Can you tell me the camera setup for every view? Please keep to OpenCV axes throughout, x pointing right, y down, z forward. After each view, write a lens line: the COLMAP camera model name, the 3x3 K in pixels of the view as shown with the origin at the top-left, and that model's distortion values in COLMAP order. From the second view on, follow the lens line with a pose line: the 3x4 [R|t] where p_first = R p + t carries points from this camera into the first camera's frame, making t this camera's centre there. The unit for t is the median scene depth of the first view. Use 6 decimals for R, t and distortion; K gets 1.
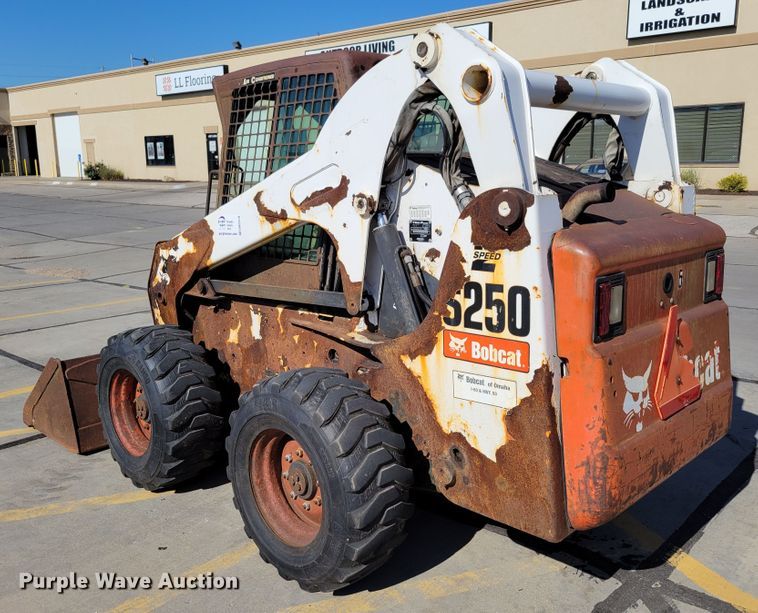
lens RADIAL K [[677.3, 0, 350.8], [0, 677.3, 307.2], [0, 0, 1]] dist [0.042145, -0.021591]
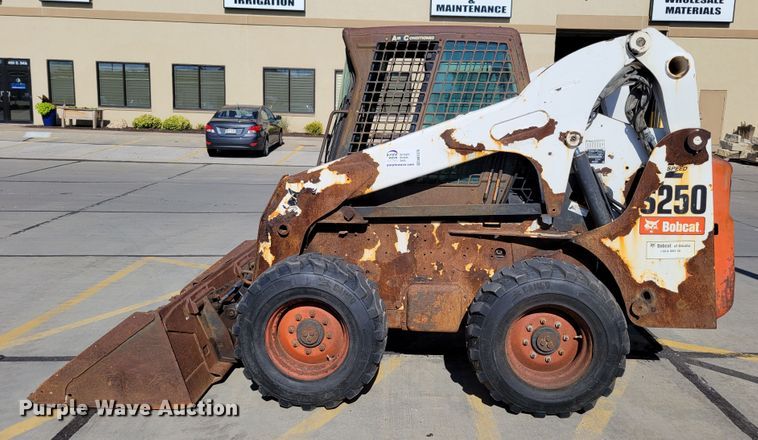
lens RADIAL K [[607.4, 0, 380.2], [0, 607.4, 217.1], [0, 0, 1]] dist [0.038407, 0.010469]
pose [[0.749940, -0.081746, 0.656435, -1.076613], [0.102622, 0.994698, 0.006630, -0.033390], [-0.653497, 0.062393, 0.754353, 0.272711]]
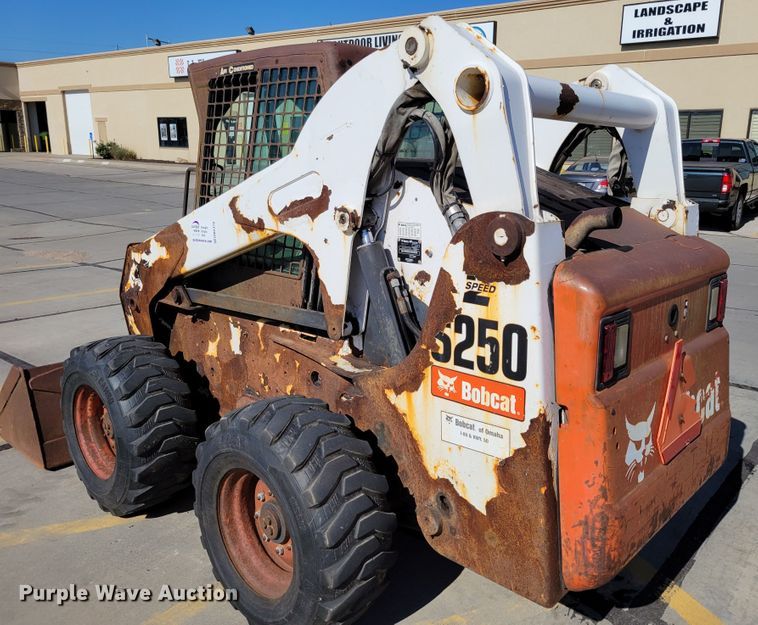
lens RADIAL K [[632.8, 0, 413.7], [0, 632.8, 312.5], [0, 0, 1]] dist [0.049856, -0.036852]
pose [[0.996398, 0.013239, 0.083759, 0.036437], [-0.016485, 0.999135, 0.038182, -0.058249], [-0.083181, -0.039425, 0.995754, 0.148202]]
